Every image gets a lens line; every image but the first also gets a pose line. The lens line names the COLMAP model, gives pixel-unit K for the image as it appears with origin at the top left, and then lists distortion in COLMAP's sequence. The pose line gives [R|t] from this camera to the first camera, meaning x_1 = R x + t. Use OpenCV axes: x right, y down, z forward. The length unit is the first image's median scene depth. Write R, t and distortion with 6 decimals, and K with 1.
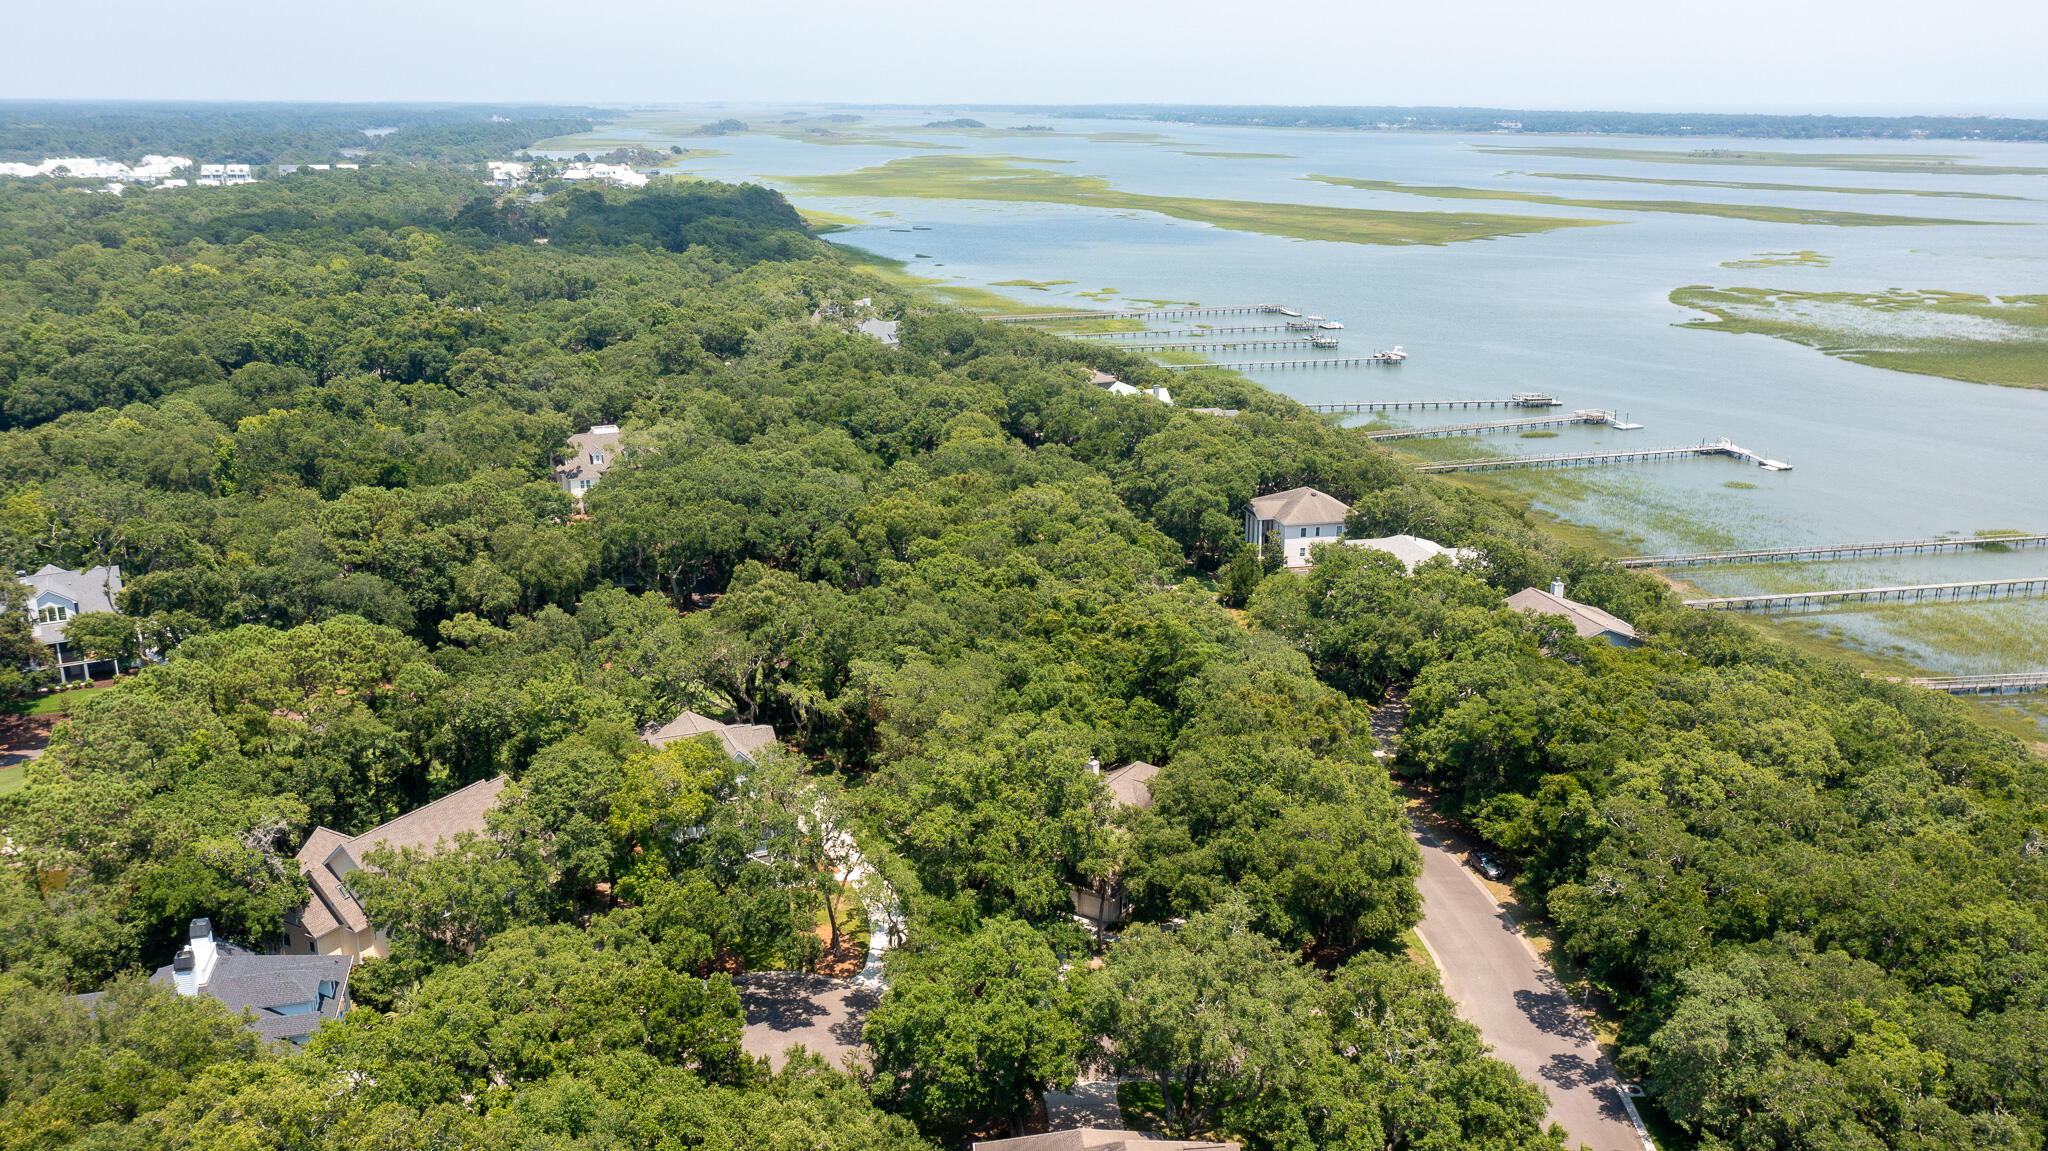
lens RADIAL K [[1616.4, 0, 1027.1], [0, 1616.4, 581.9], [0, 0, 1]] dist [0.004432, 0.015460]
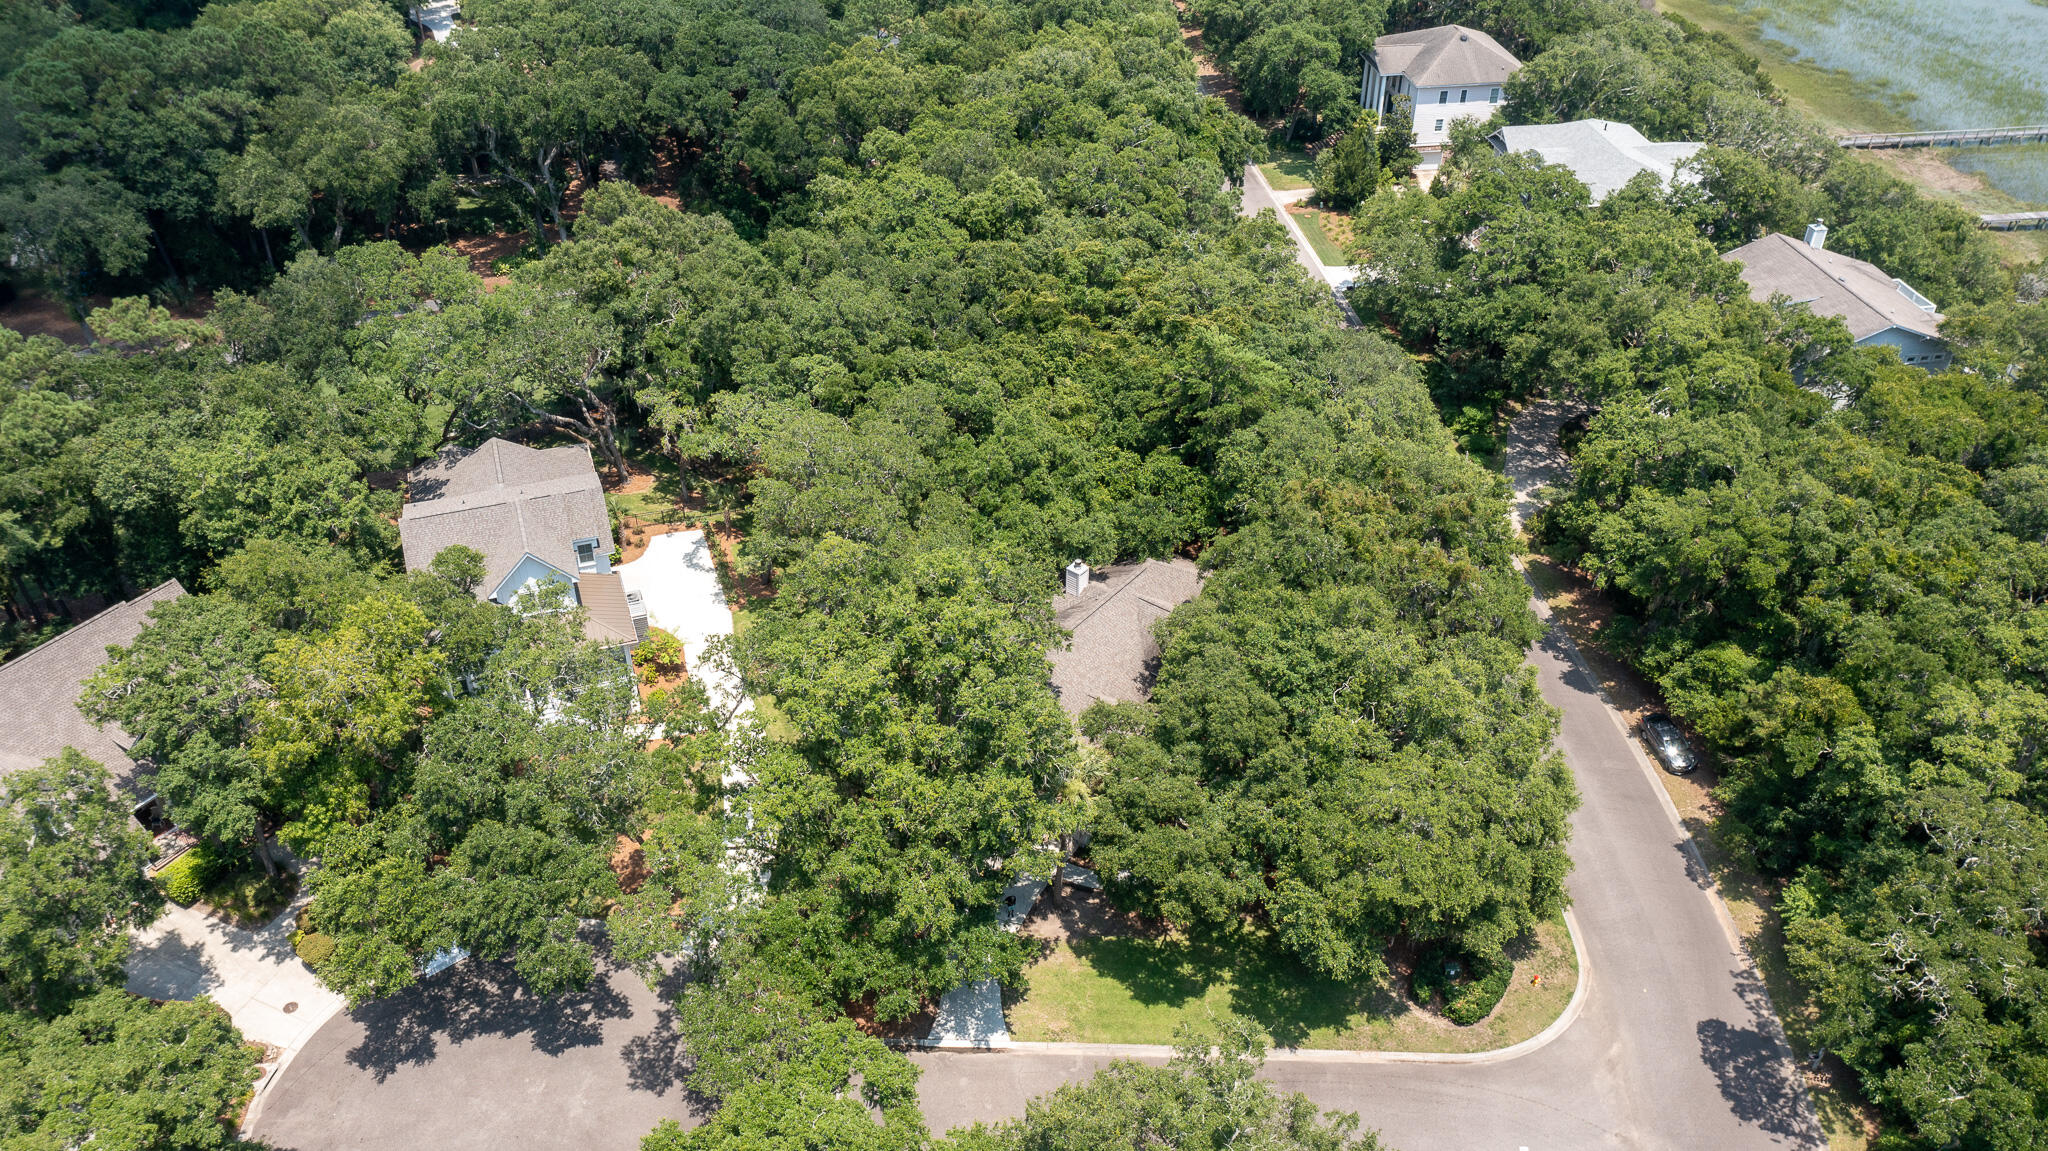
lens RADIAL K [[1616.4, 0, 1022.9], [0, 1616.4, 572.0], [0, 0, 1]] dist [0.004432, 0.015460]
pose [[0.997406, 0.044657, -0.056449, 0.049776], [-0.023241, 0.942066, 0.334621, -0.095420], [0.068122, -0.332441, 0.940661, 0.344739]]
